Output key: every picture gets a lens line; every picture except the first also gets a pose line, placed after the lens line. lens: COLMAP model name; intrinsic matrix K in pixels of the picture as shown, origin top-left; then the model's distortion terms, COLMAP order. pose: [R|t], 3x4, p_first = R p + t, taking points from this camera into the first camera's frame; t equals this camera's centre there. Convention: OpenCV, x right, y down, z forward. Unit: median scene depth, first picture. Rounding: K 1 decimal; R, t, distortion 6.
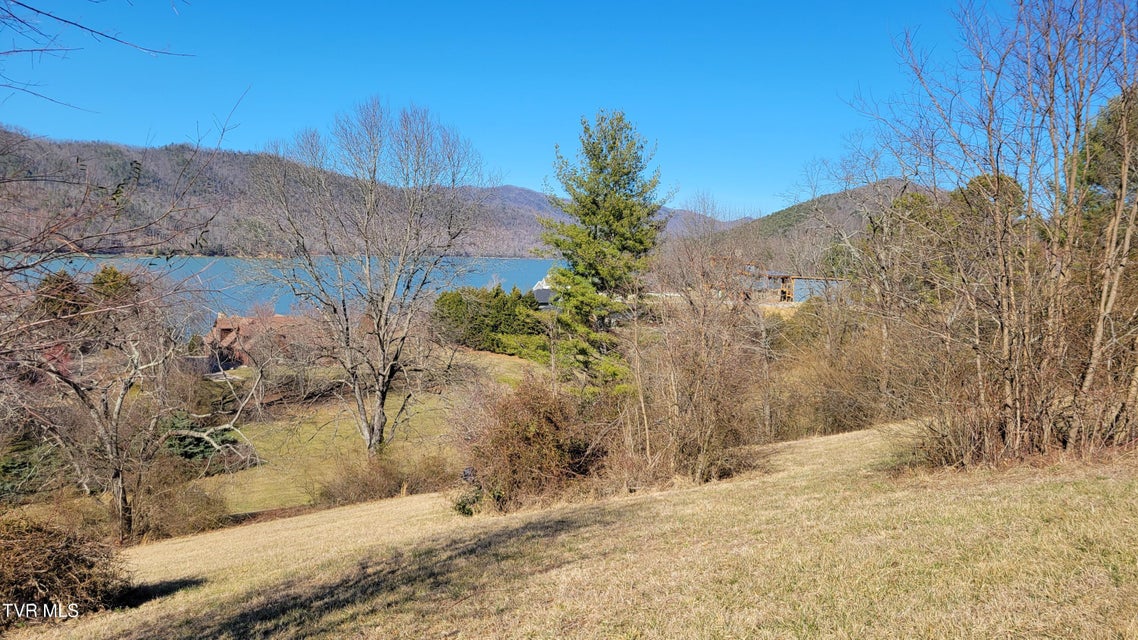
lens RADIAL K [[850.2, 0, 562.2], [0, 850.2, 331.7], [0, 0, 1]] dist [0.054452, -0.024918]
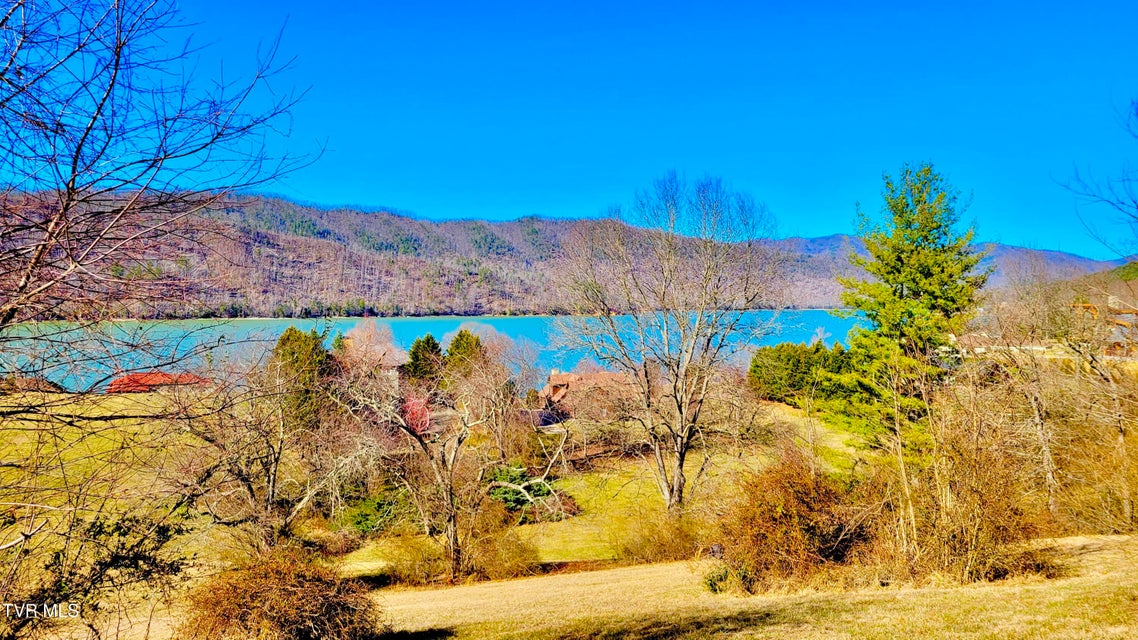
lens RADIAL K [[850.2, 0, 576.1], [0, 850.2, 324.1], [0, 0, 1]] dist [0.054452, -0.024918]
pose [[0.934845, -0.018709, -0.354563, 0.037317], [-0.006855, 0.997473, -0.070708, -0.010644], [0.354990, 0.068532, 0.932355, -0.008827]]
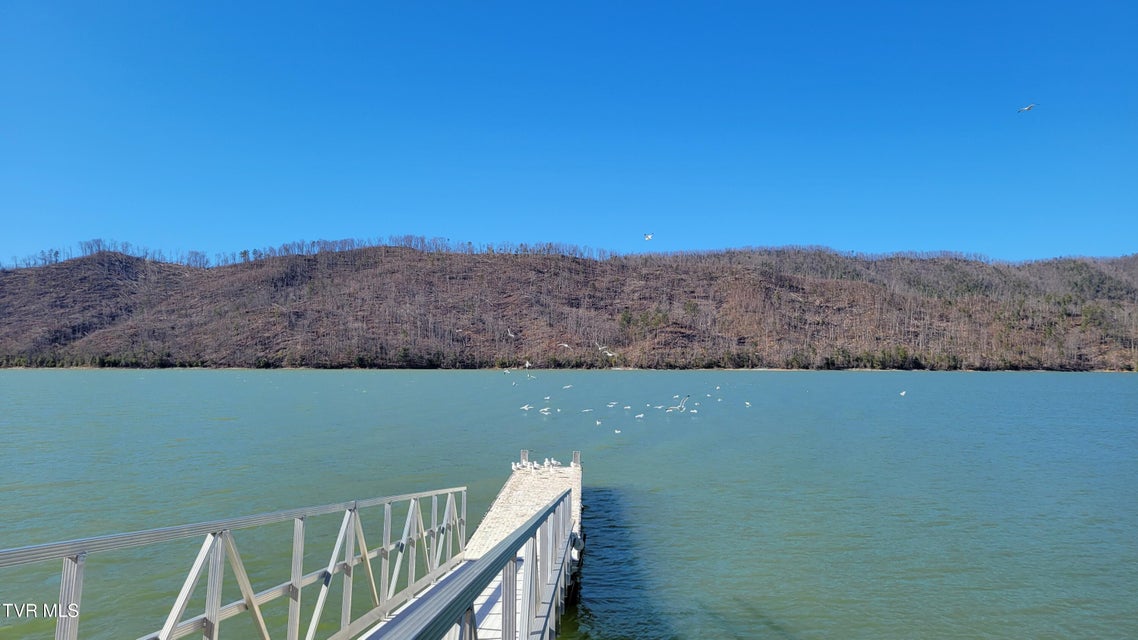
lens RADIAL K [[850.2, 0, 565.9], [0, 850.2, 320.4], [0, 0, 1]] dist [0.054452, -0.024918]
pose [[0.529011, -0.084584, -0.844389, -2.652872], [-0.062839, 0.988384, -0.138378, 0.089919], [0.846285, 0.126264, 0.517551, 5.072112]]
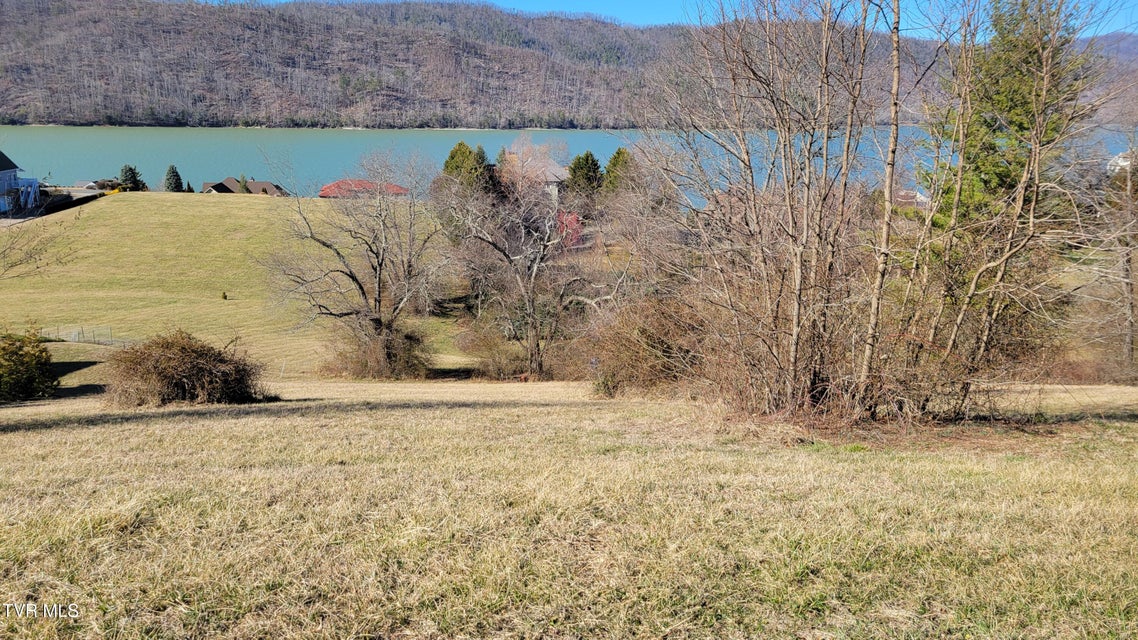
lens RADIAL K [[850.2, 0, 555.6], [0, 850.2, 311.2], [0, 0, 1]] dist [0.054452, -0.024918]
pose [[0.813419, 0.112130, -0.570768, 0.196910], [-0.041131, 0.989875, 0.135848, -0.024405], [0.580222, -0.087025, 0.809795, 0.002569]]
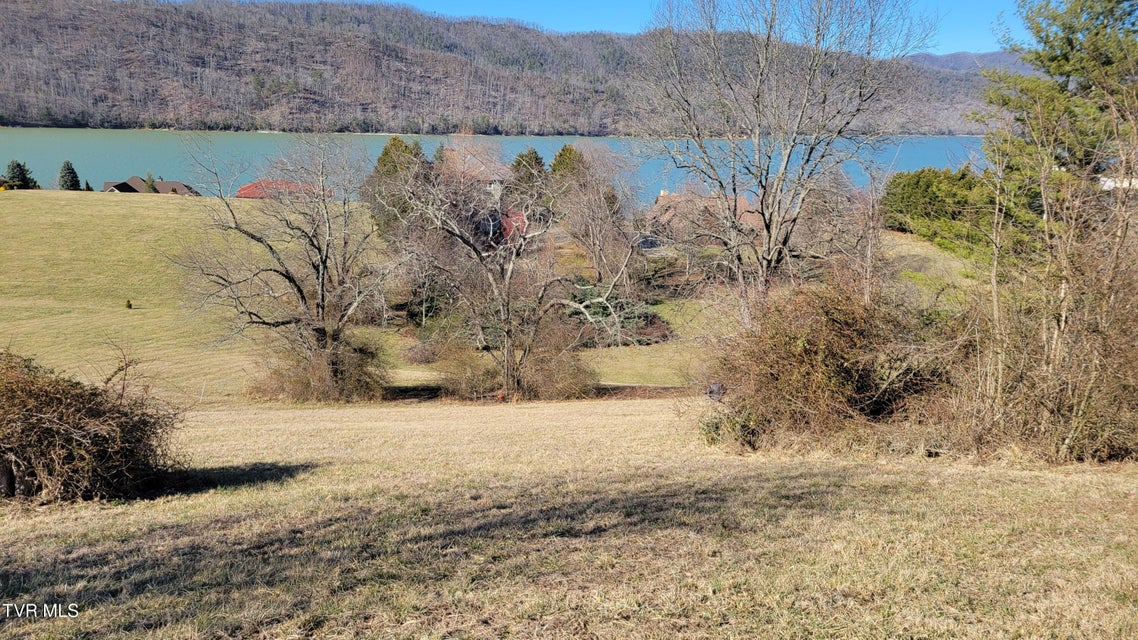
lens RADIAL K [[850.2, 0, 555.4], [0, 850.2, 329.6], [0, 0, 1]] dist [0.054452, -0.024918]
pose [[0.861483, 0.109296, -0.495885, 0.052765], [-0.042448, 0.988643, 0.144161, 0.003252], [0.506010, -0.103143, 0.856339, 0.105444]]
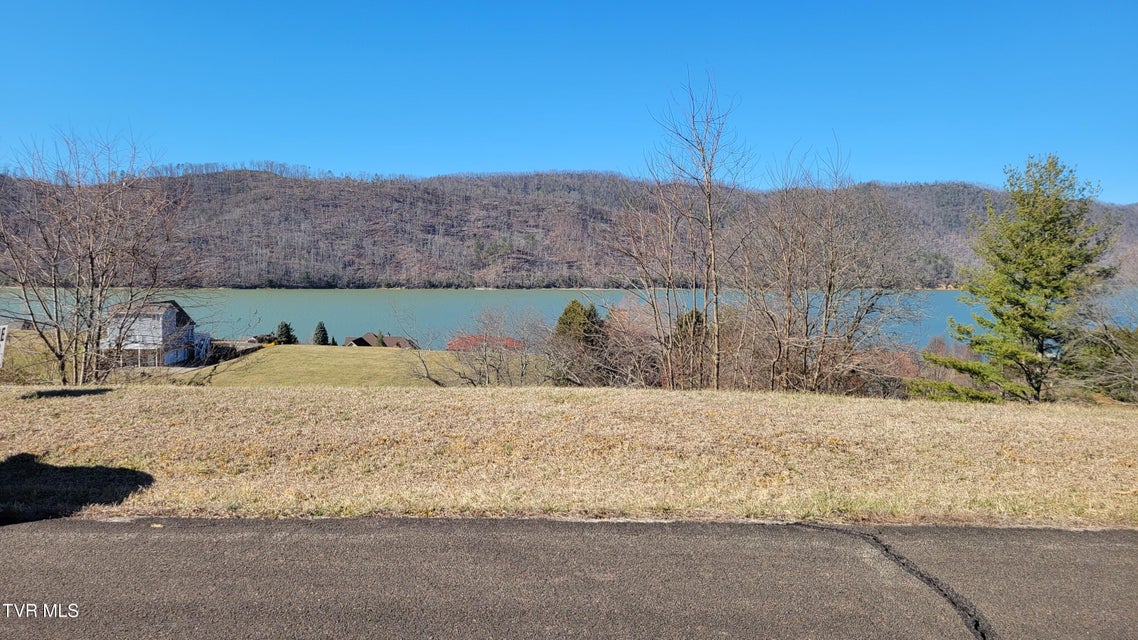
lens RADIAL K [[850.2, 0, 553.8], [0, 850.2, 317.0], [0, 0, 1]] dist [0.054452, -0.024918]
pose [[0.719137, 0.011470, -0.694773, 0.331507], [-0.049000, 0.998212, -0.034239, -0.013591], [0.693138, 0.058666, 0.718413, -0.079067]]
